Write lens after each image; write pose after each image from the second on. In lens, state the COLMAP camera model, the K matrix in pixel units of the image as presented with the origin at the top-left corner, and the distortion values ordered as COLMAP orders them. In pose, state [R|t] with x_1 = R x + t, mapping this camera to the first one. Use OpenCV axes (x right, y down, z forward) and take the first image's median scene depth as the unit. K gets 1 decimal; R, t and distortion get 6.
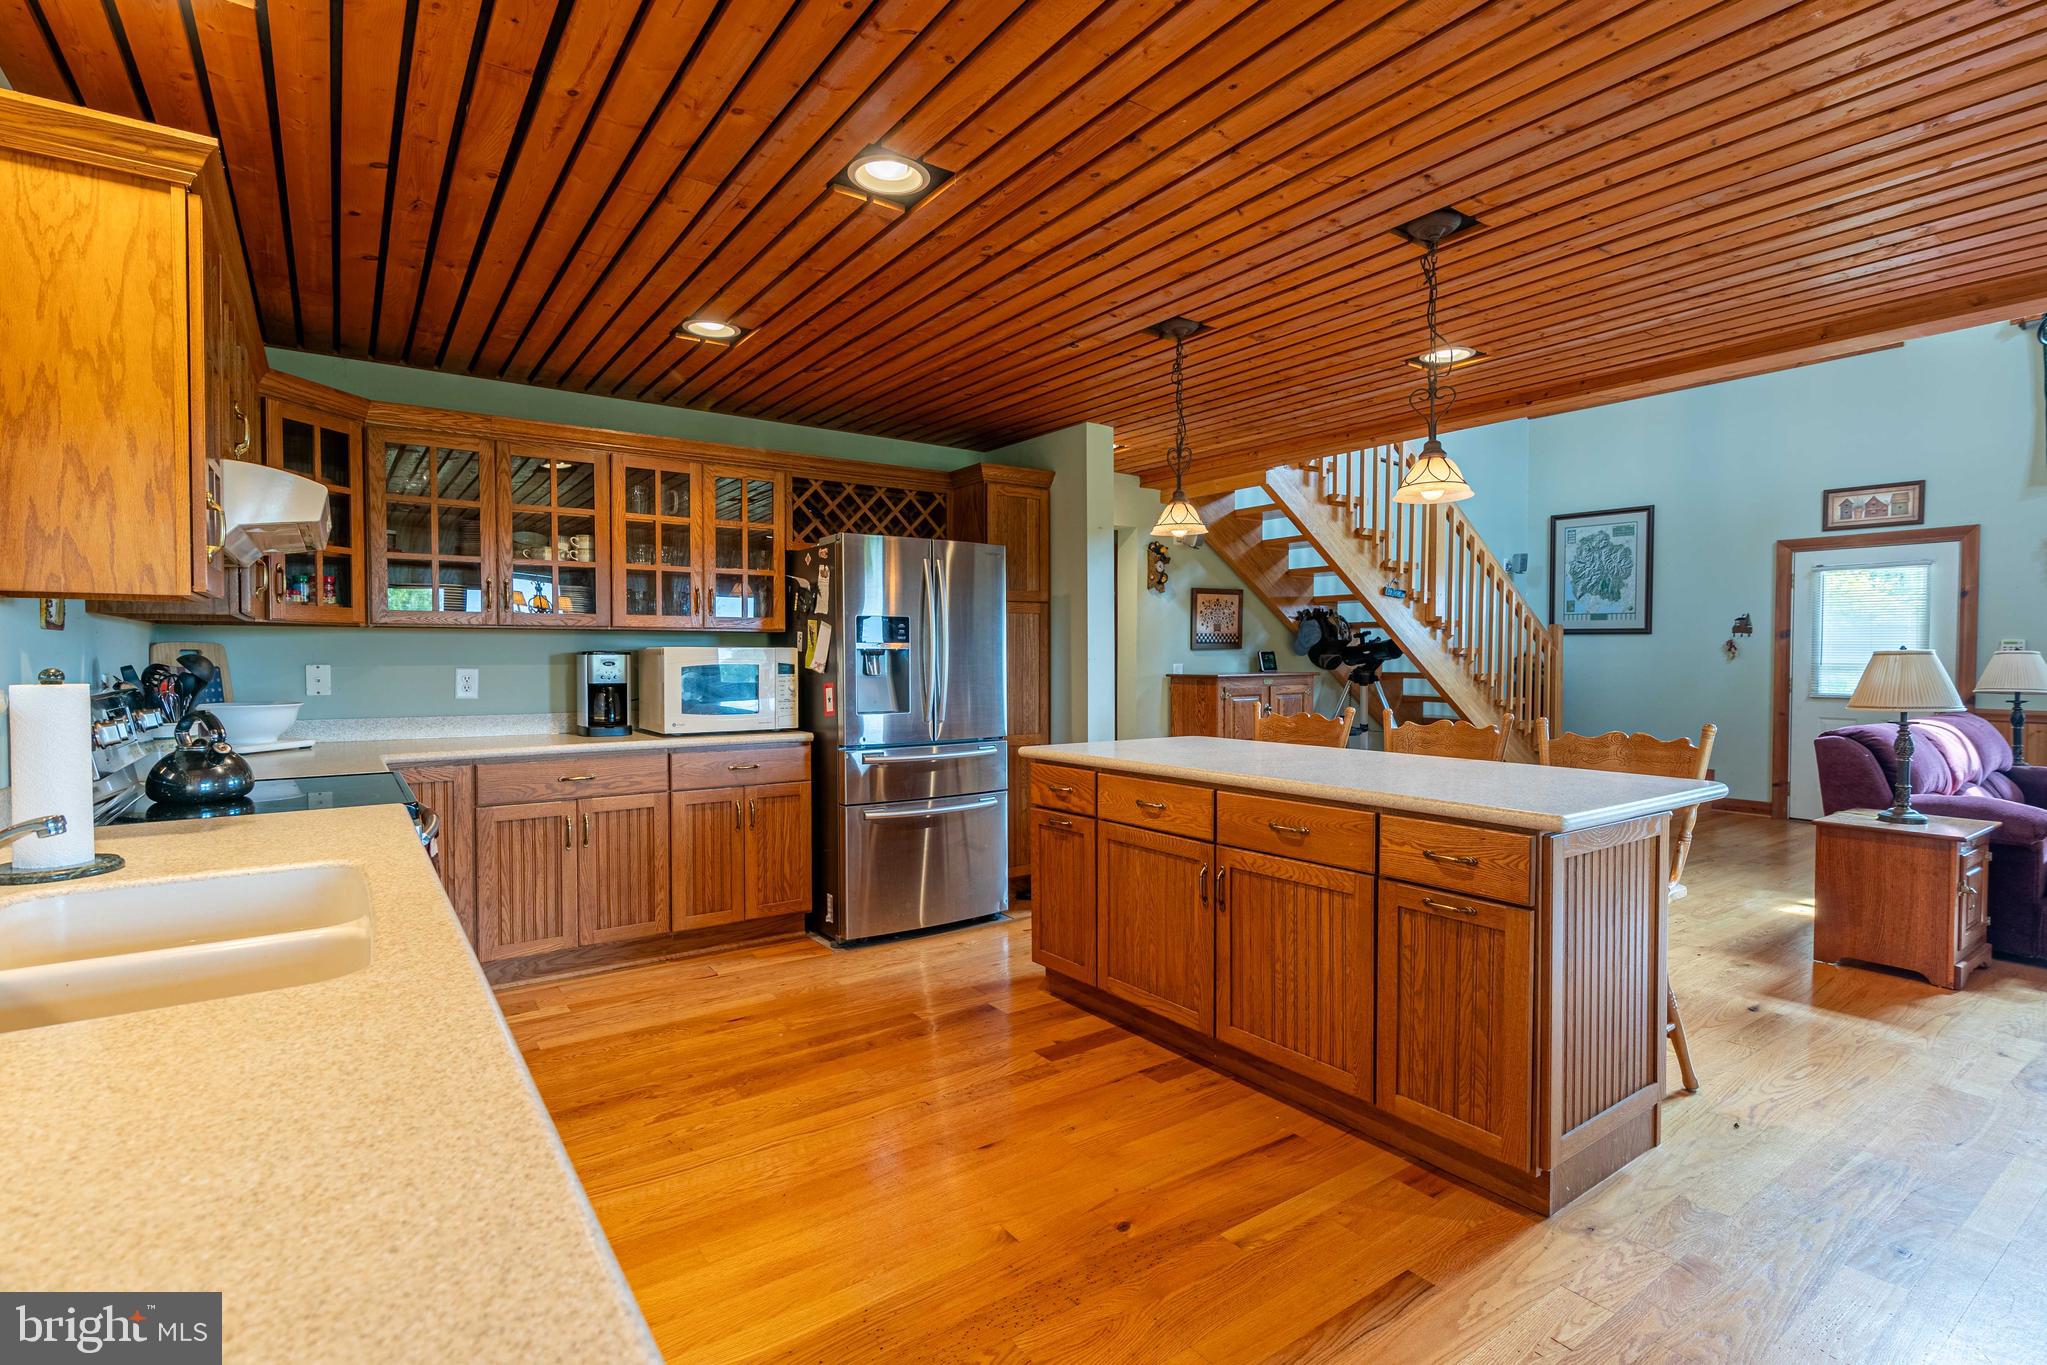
lens RADIAL K [[963.4, 0, 1023.5], [0, 963.4, 682.5], [0, 0, 1]] dist [-0.000672, -0.000118]
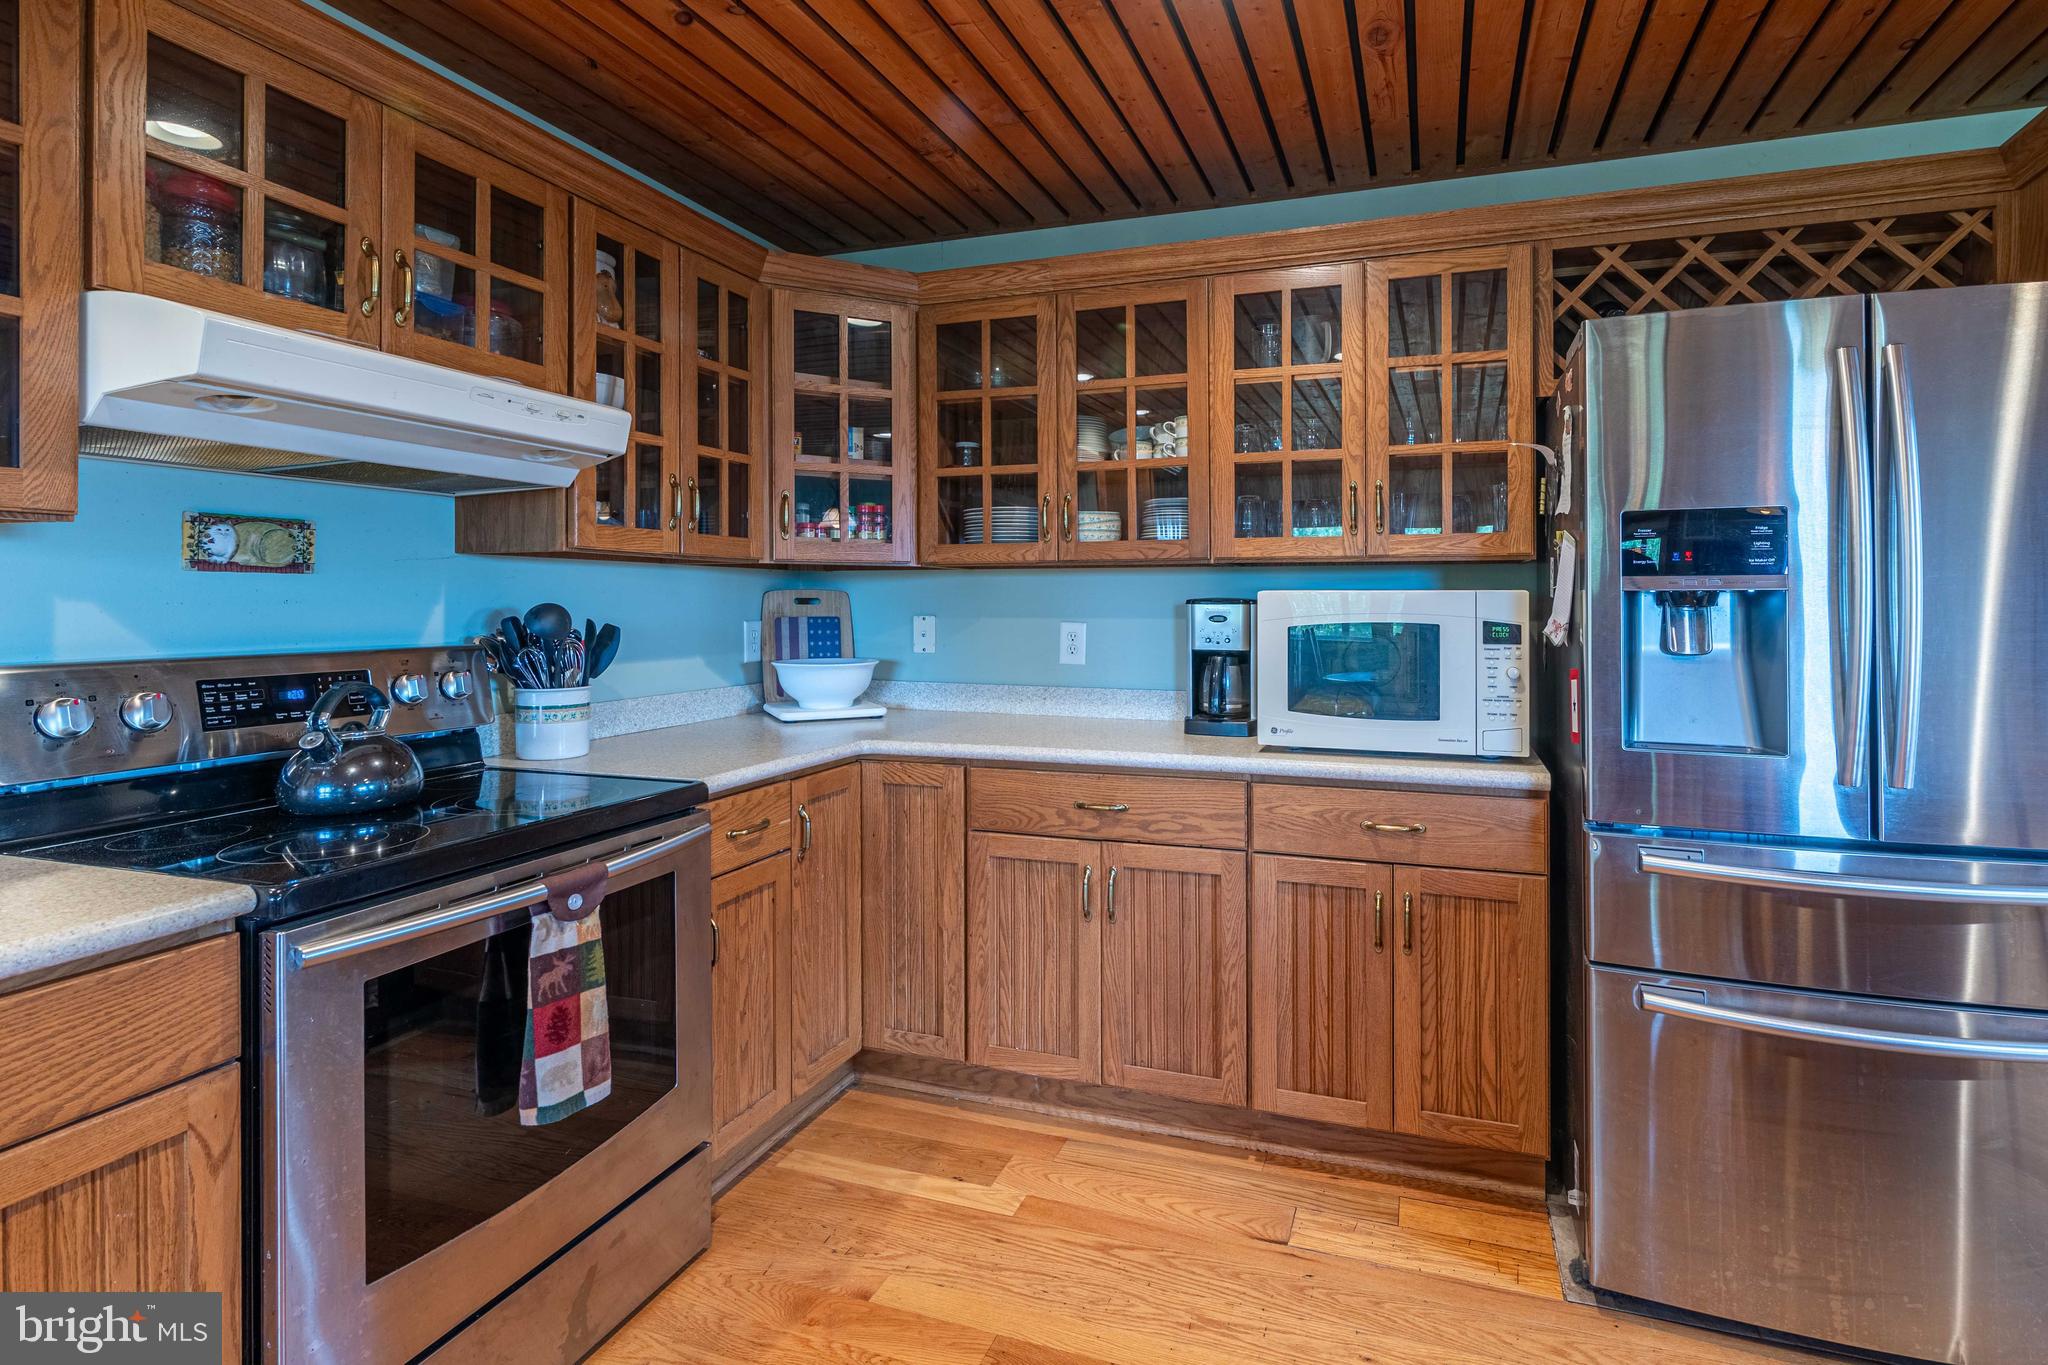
lens RADIAL K [[935.8, 0, 1144.7], [0, 935.8, 606.2], [0, 0, 1]] dist [-0.000718, -0.000127]
pose [[0.602464, 0.001435, -0.798145, 0.023587], [-0.024475, 0.999561, -0.016678, -0.017001], [0.797771, 0.029582, 0.602234, 0.616829]]
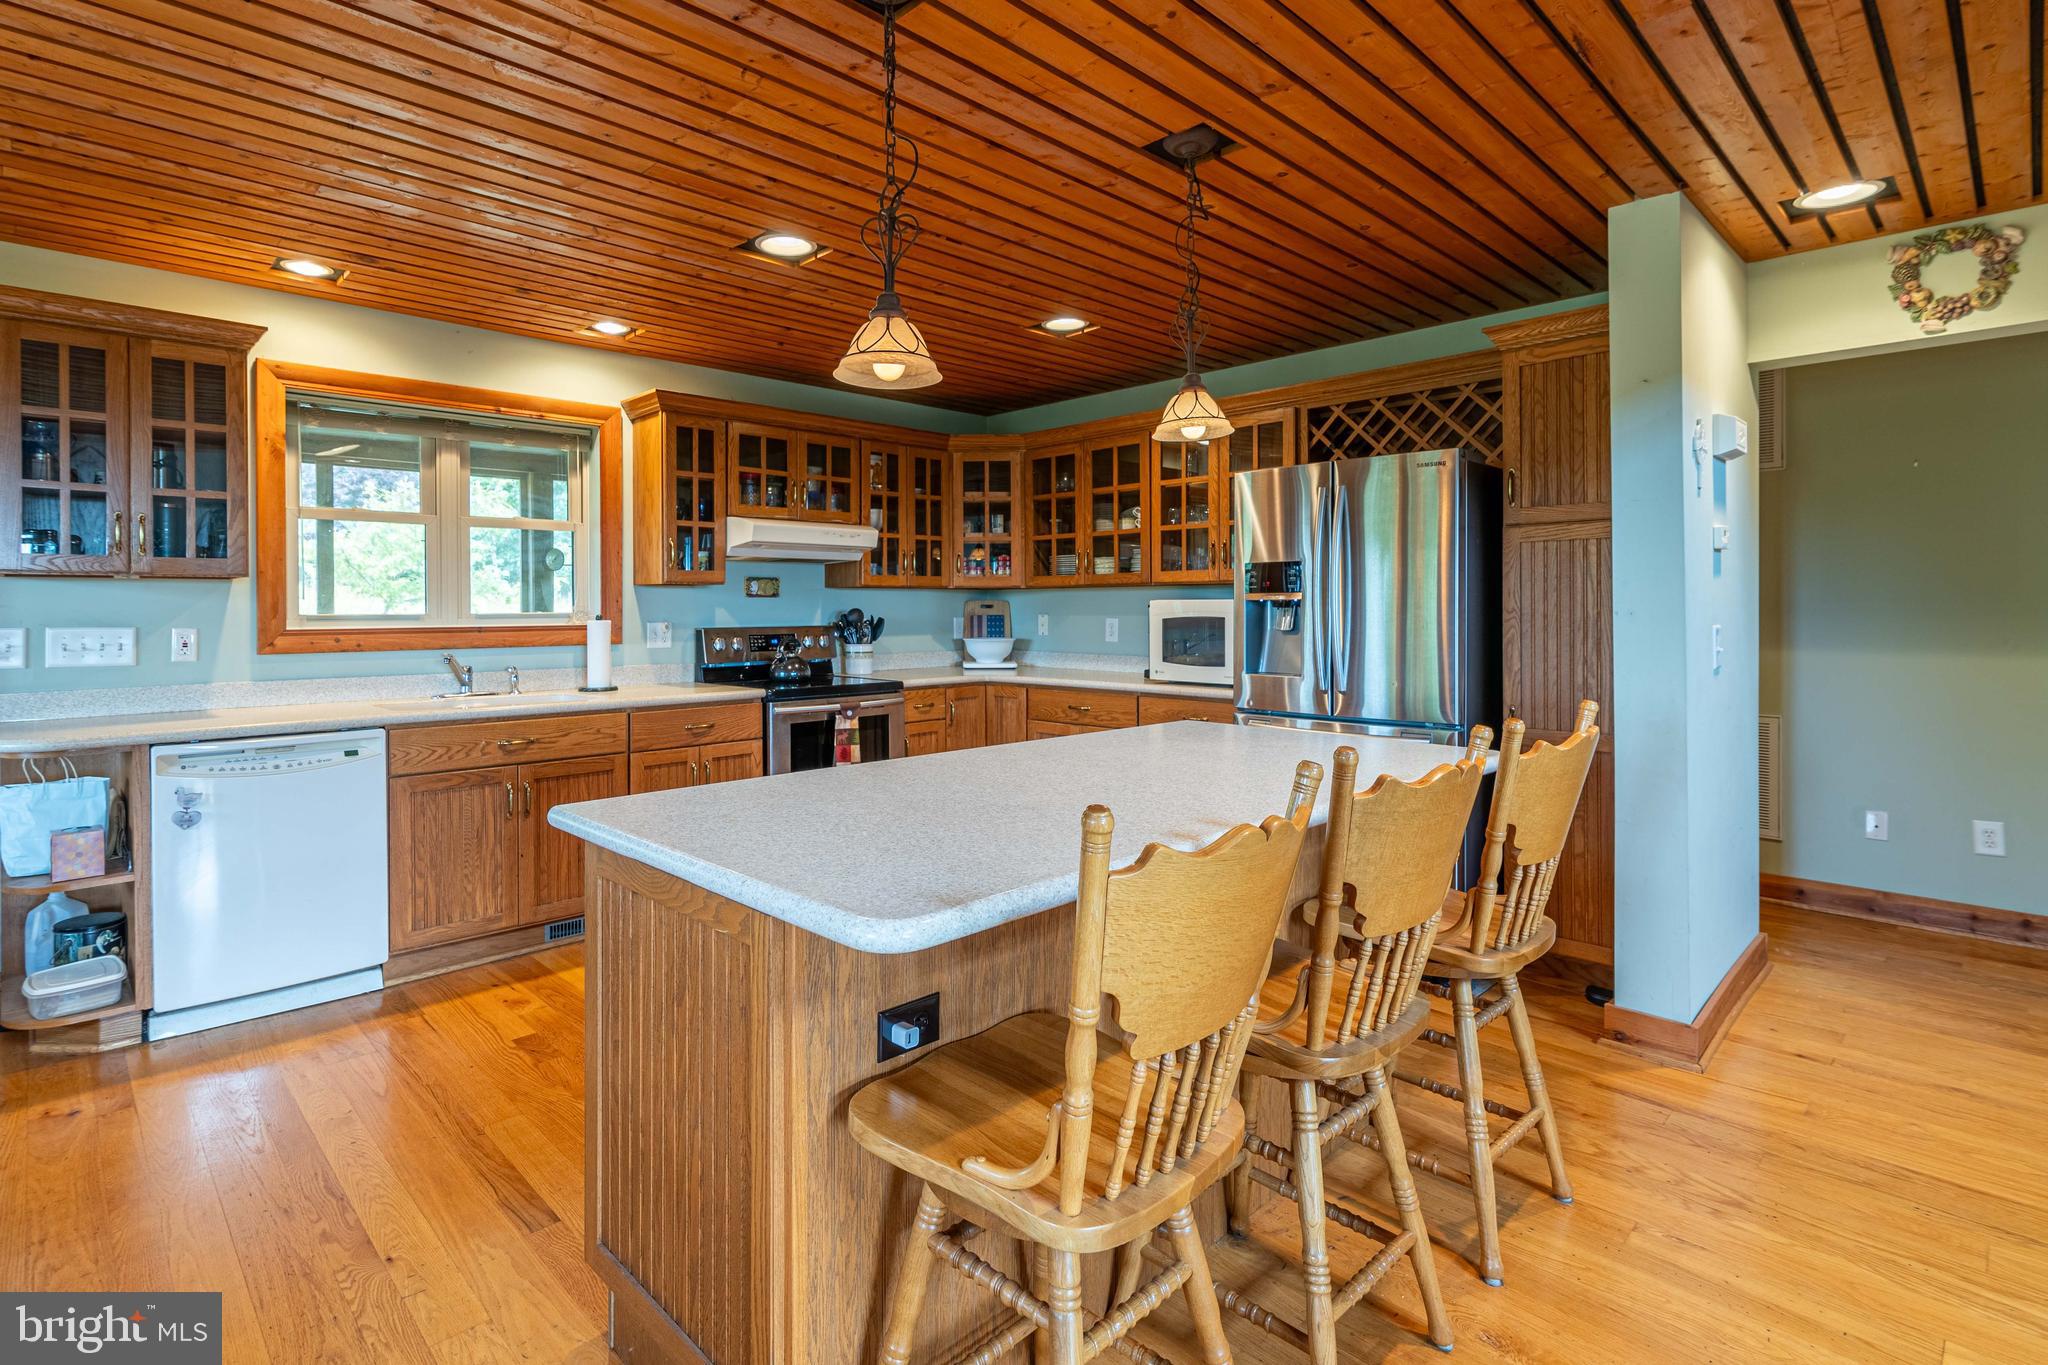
lens RADIAL K [[1002.1, 0, 1022.1], [0, 1002.1, 610.9], [0, 0, 1]] dist [-0.000032, -0.000024]
pose [[0.149424, 0.000579, -0.988773, 0.734326], [-0.026079, 0.999654, -0.003356, -0.016892], [0.988429, 0.026287, 0.149388, 0.683727]]
